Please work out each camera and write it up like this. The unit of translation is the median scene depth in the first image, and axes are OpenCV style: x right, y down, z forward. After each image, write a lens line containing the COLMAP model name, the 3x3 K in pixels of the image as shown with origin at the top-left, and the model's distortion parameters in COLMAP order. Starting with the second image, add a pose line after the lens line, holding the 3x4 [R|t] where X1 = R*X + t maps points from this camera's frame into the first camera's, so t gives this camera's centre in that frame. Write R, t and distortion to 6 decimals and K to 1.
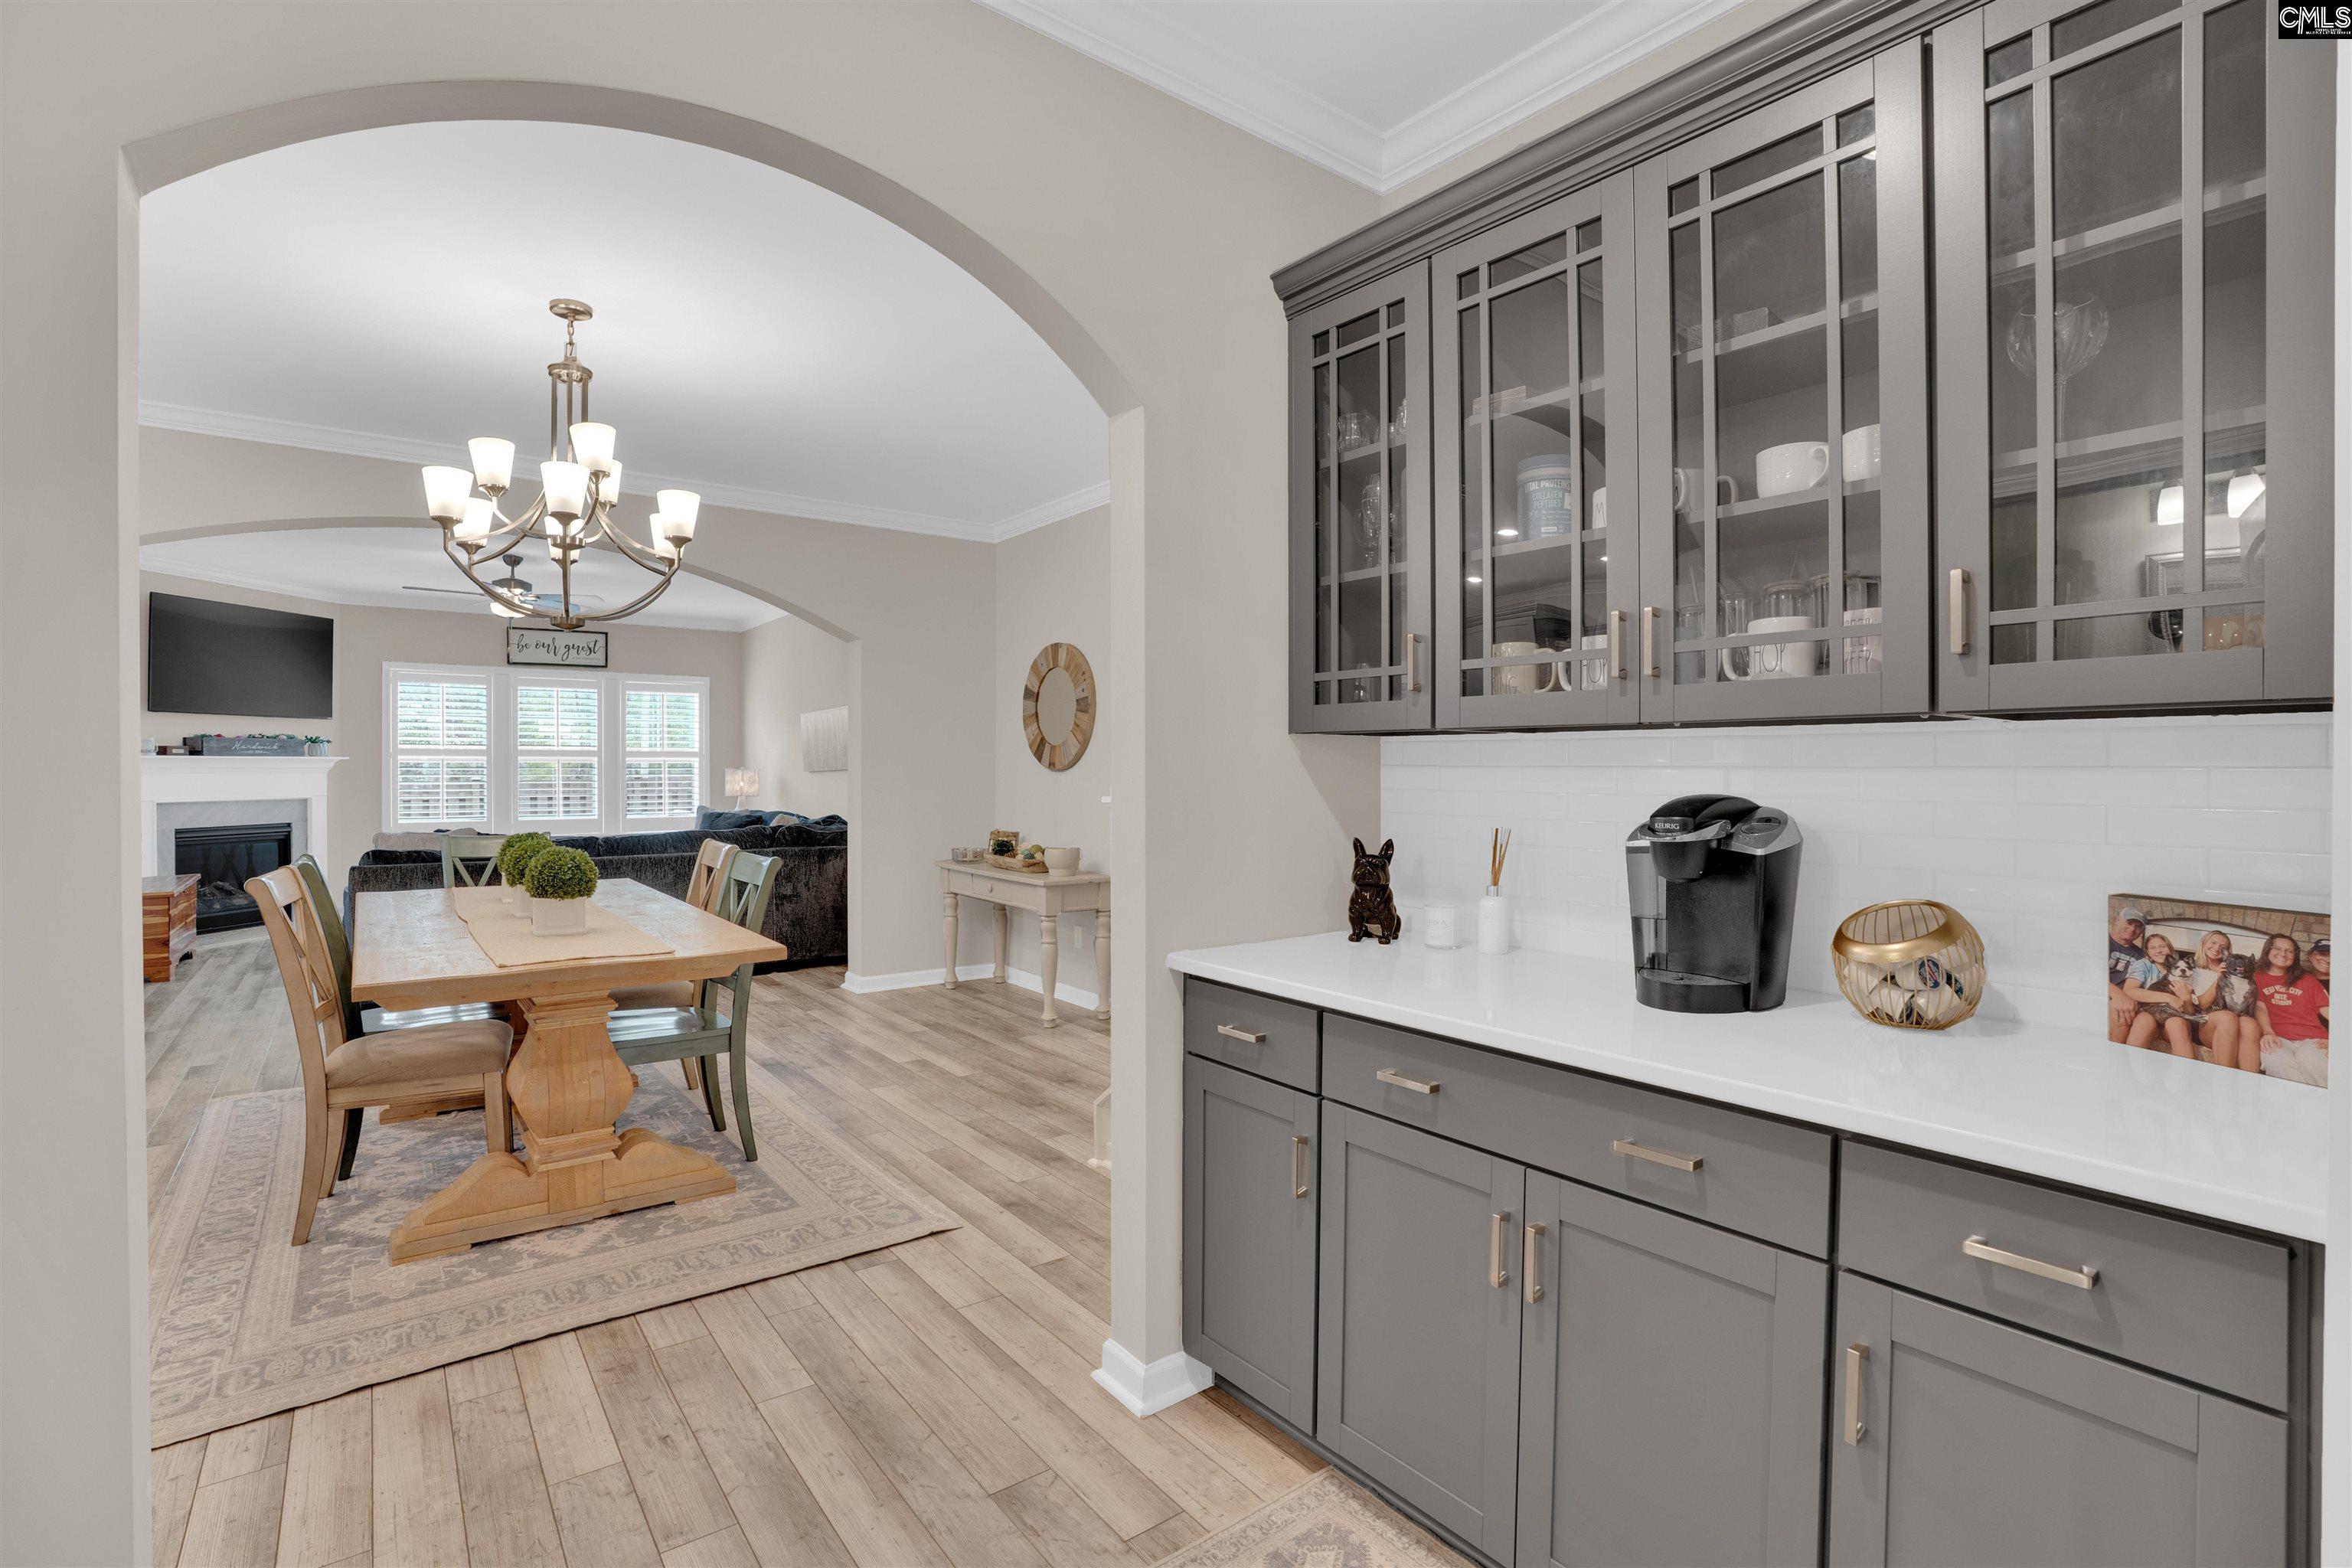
lens RADIAL K [[1090.5, 0, 1185.6], [0, 1090.5, 751.0], [0, 0, 1]] dist [-0.034085, 0.000524]
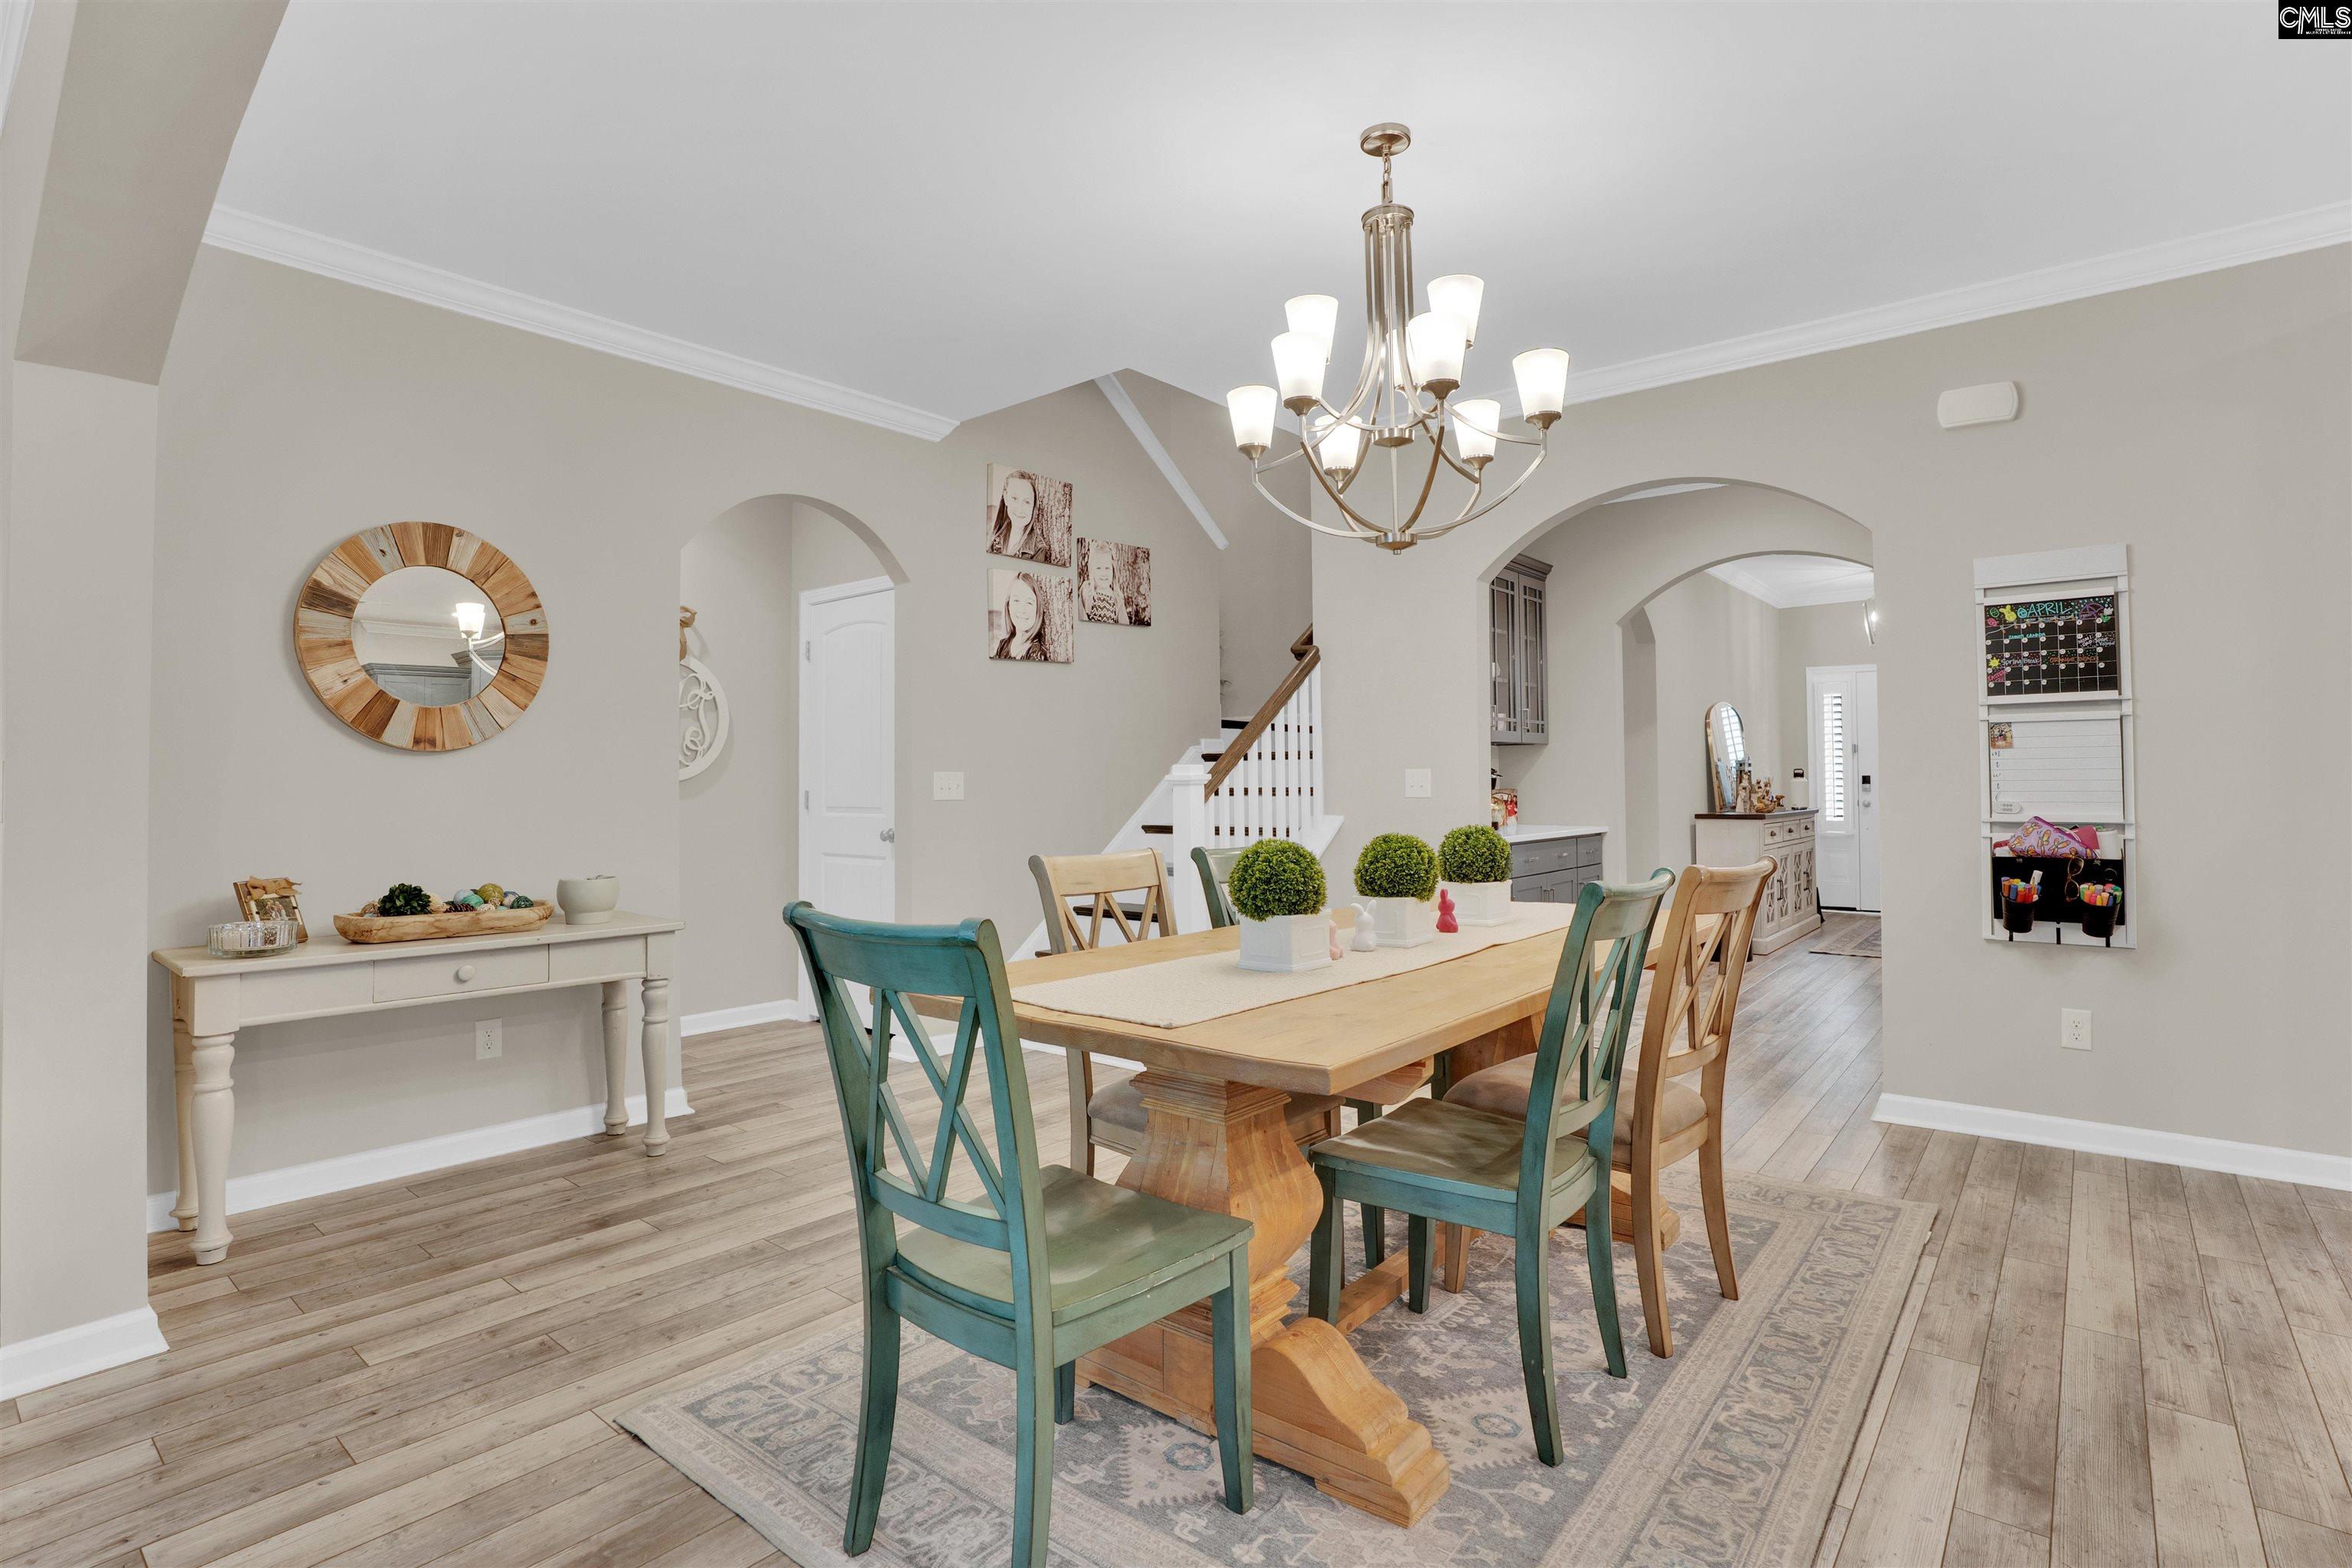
lens RADIAL K [[1134.3, 0, 1176.1], [0, 1134.3, 750.7], [0, 0, 1]] dist [-0.051870, 0.000250]
pose [[-0.236181, 0.033427, 0.971134, -1.112031], [-0.003063, 0.999378, -0.035144, 0.050739], [-0.971704, -0.011274, -0.235932, 1.142562]]
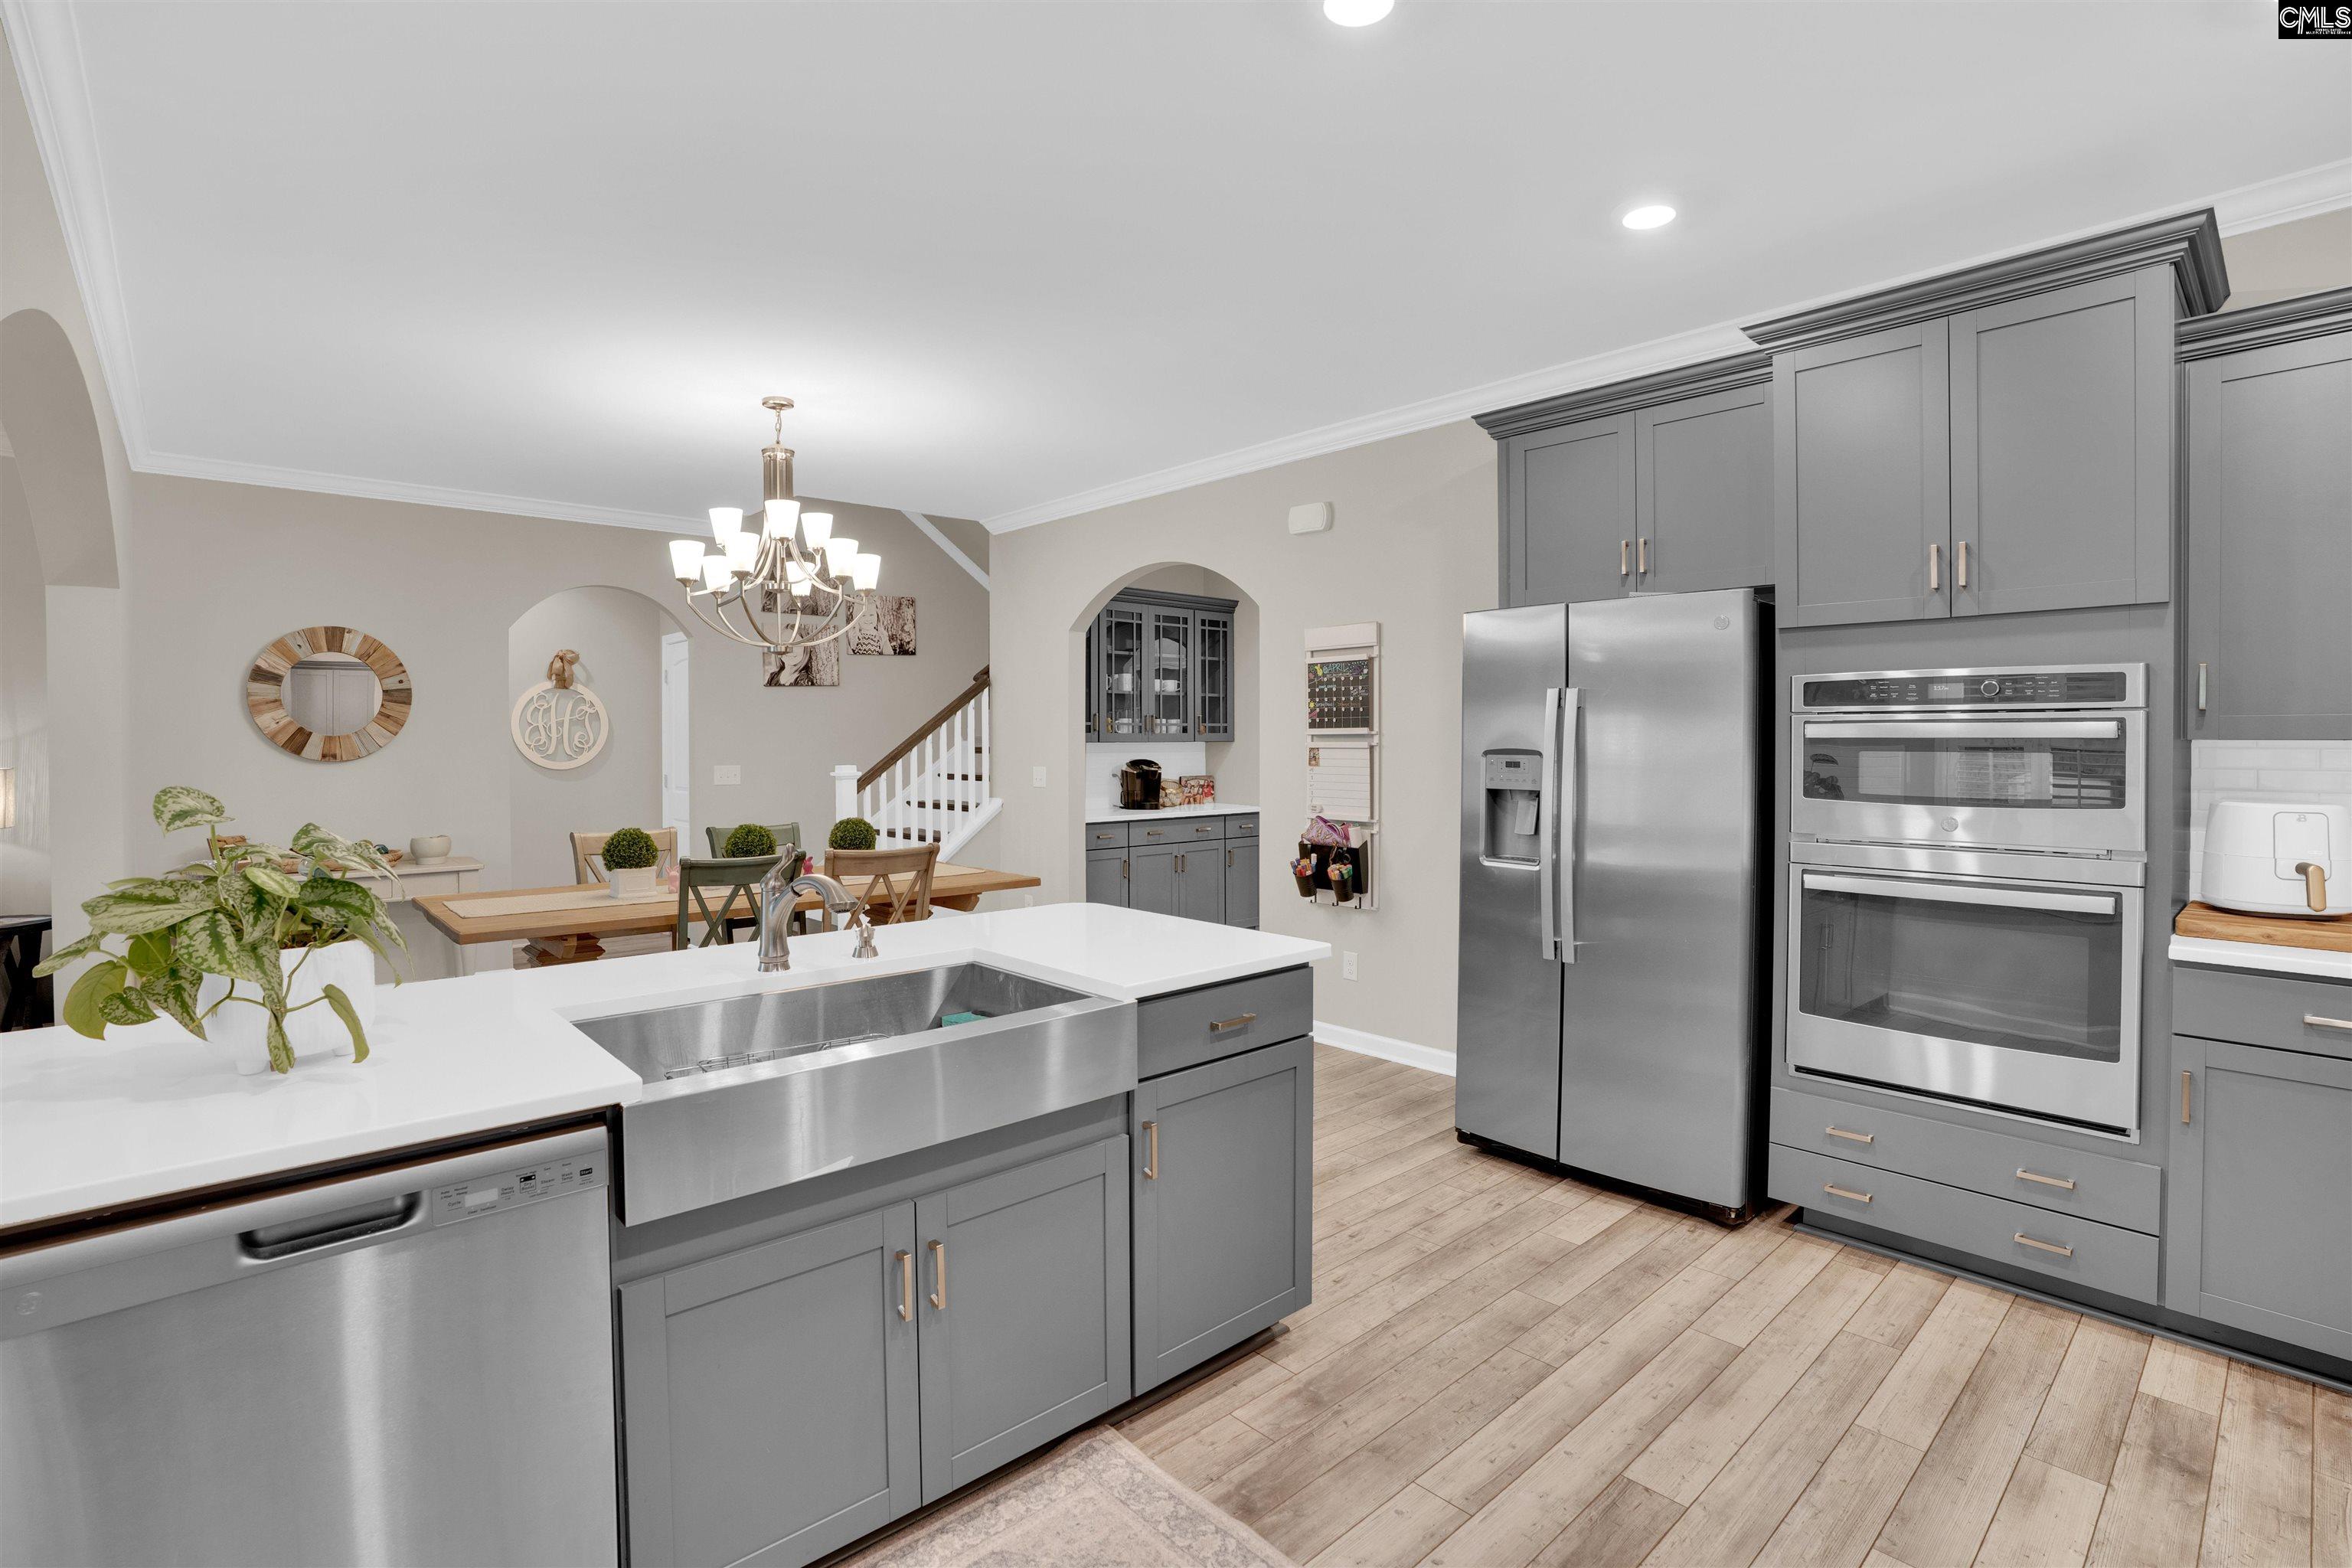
lens RADIAL K [[1090.5, 0, 1185.6], [0, 1090.5, 751.0], [0, 0, 1]] dist [-0.034085, 0.000524]
pose [[-0.096026, -0.006063, 0.995360, -1.623711], [-0.009937, 0.999937, 0.005132, -0.006404], [-0.995329, -0.009398, -0.096080, 0.550011]]
